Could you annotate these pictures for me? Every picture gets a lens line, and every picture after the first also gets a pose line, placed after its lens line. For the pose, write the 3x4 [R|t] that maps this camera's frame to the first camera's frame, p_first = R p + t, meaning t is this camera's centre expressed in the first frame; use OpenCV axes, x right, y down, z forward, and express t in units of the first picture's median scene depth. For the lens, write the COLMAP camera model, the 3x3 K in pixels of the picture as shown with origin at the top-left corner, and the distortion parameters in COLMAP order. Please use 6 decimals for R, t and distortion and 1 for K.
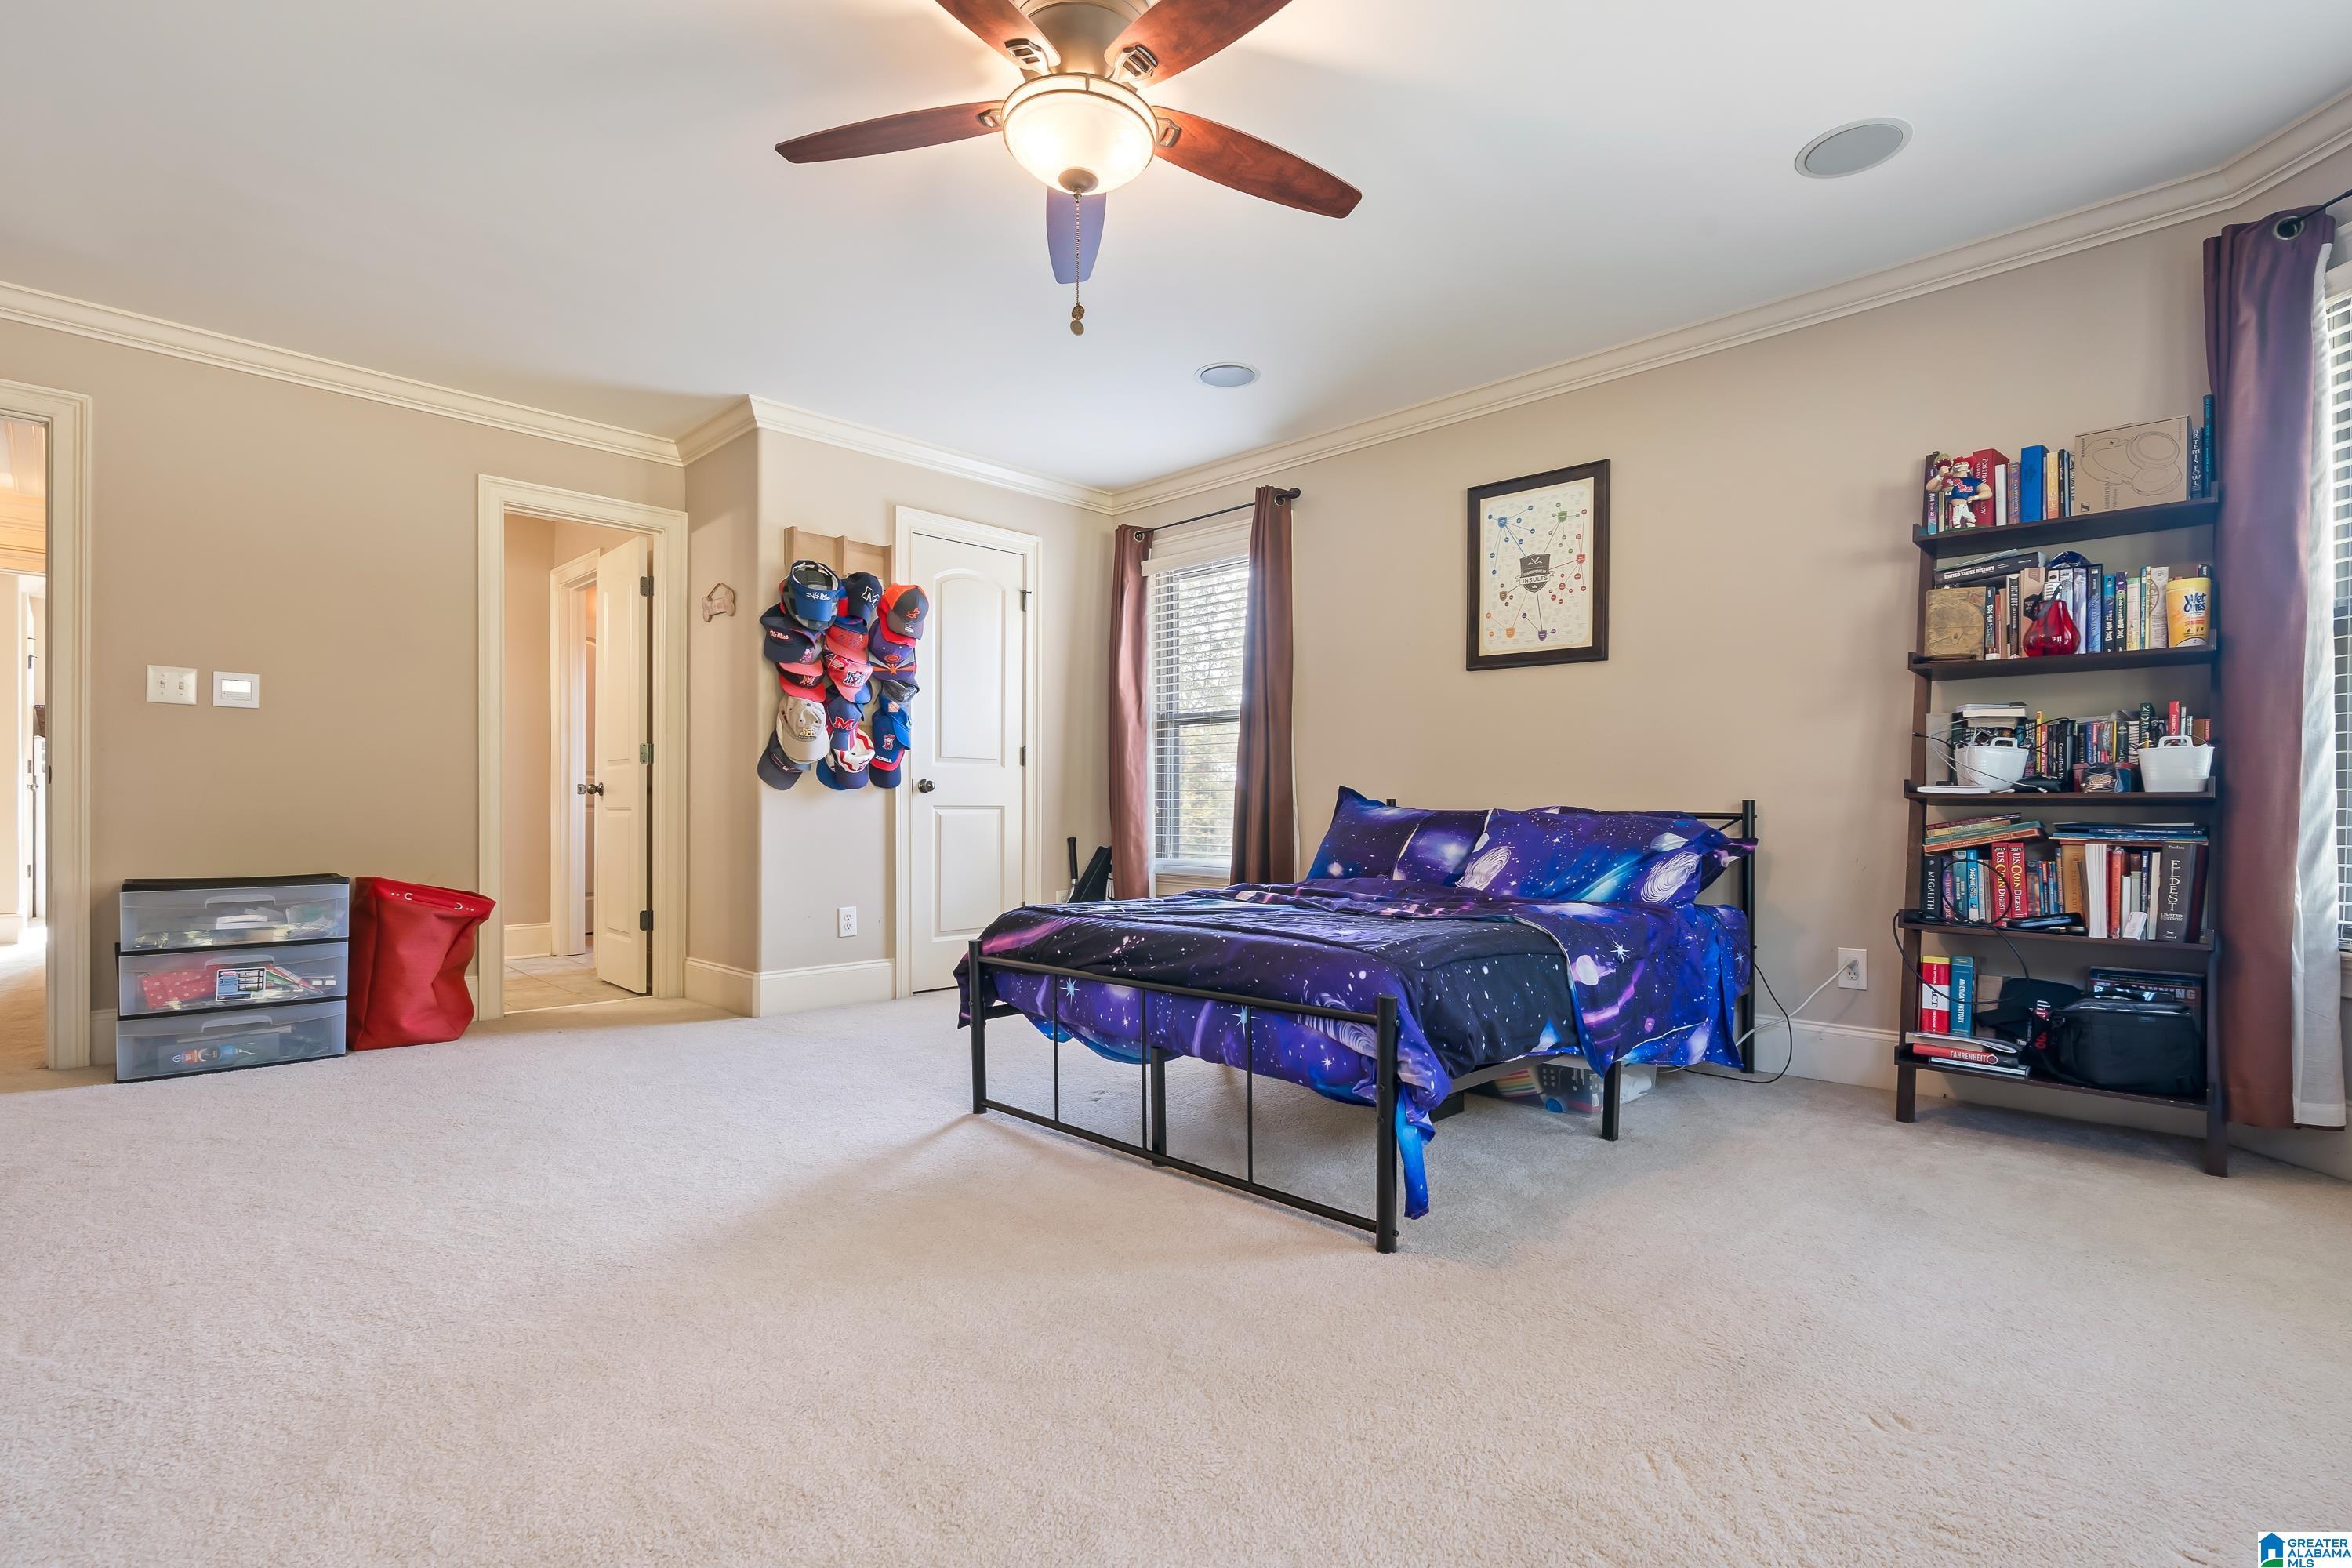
lens RADIAL K [[1081.3, 0, 1162.8], [0, 1081.3, 806.2], [0, 0, 1]] dist [-0.005861, 0.000227]
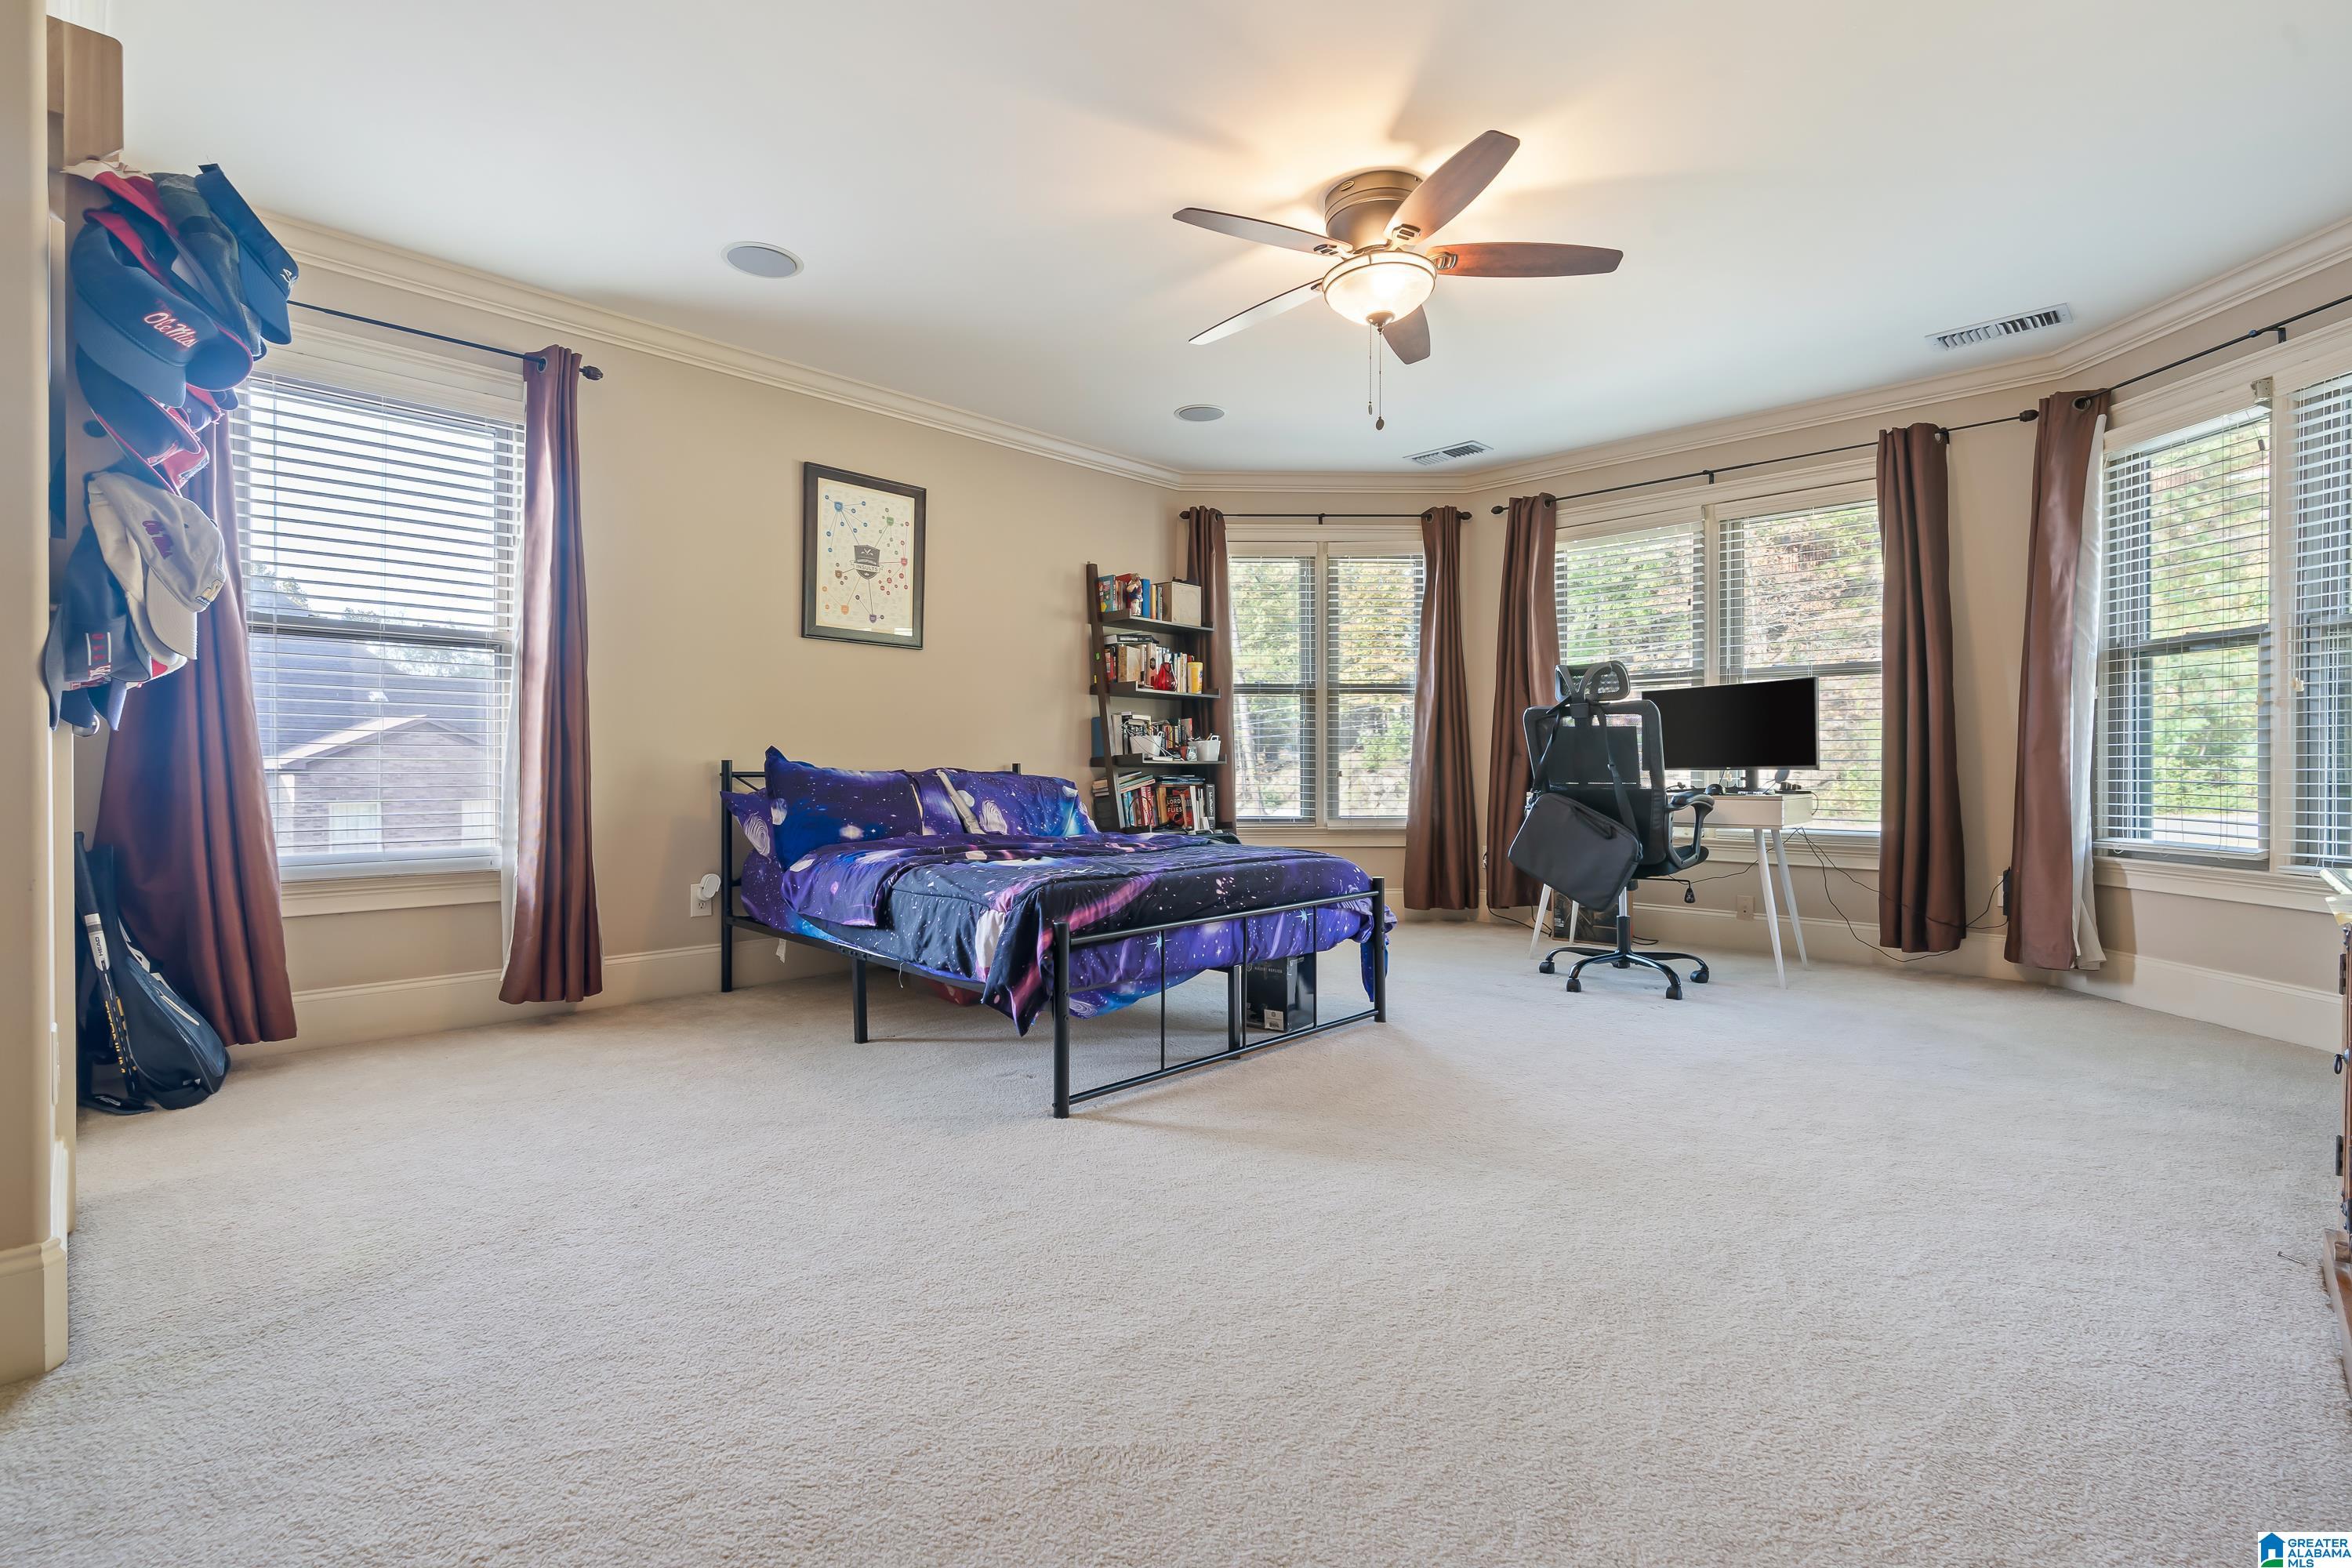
lens RADIAL K [[1081.3, 0, 1155.9], [0, 1081.3, 771.8], [0, 0, 1]] dist [-0.005861, 0.000227]
pose [[-0.000459, -0.006567, 0.999978, -0.823341], [-0.000088, 0.999978, 0.006567, -0.003349], [-1.000000, -0.000085, -0.000460, 0.724144]]
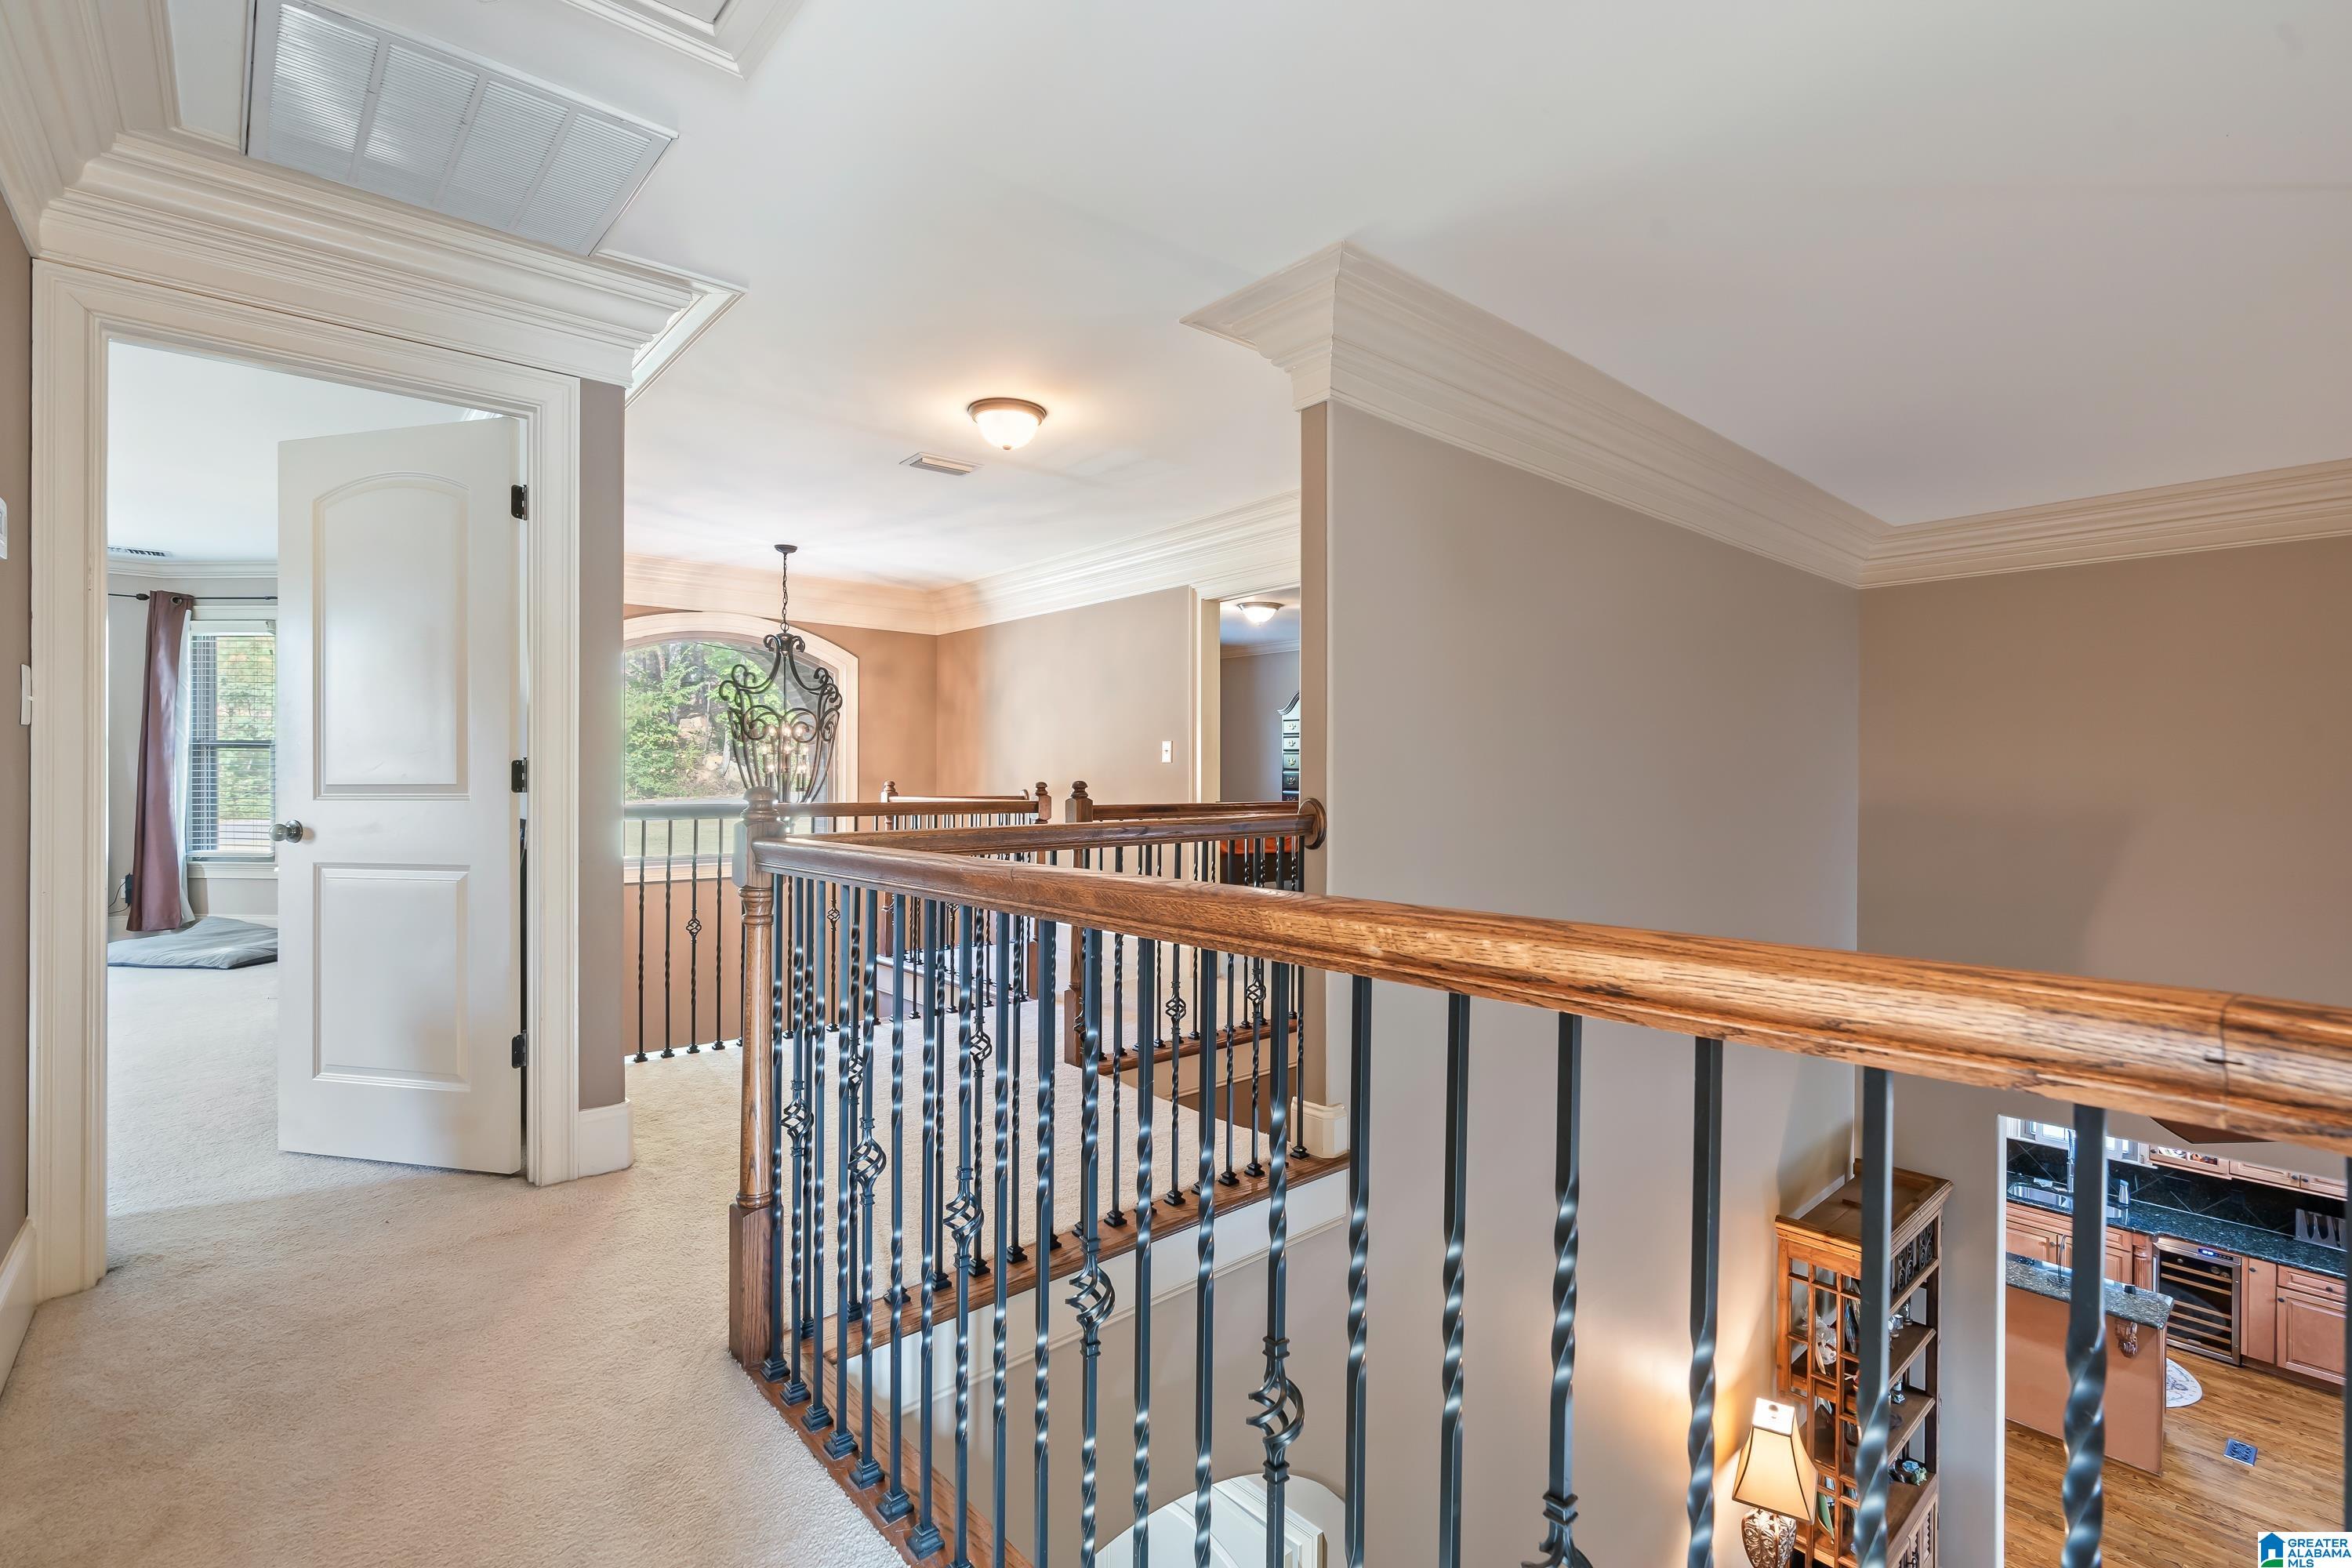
lens RADIAL K [[1081.3, 0, 1170.6], [0, 1081.3, 784.7], [0, 0, 1]] dist [-0.005861, 0.000227]
pose [[-0.995825, -0.004922, 0.091150, -1.441045], [-0.004317, 0.999967, 0.006823, -0.051898], [-0.091180, 0.006401, -0.995814, 1.316860]]
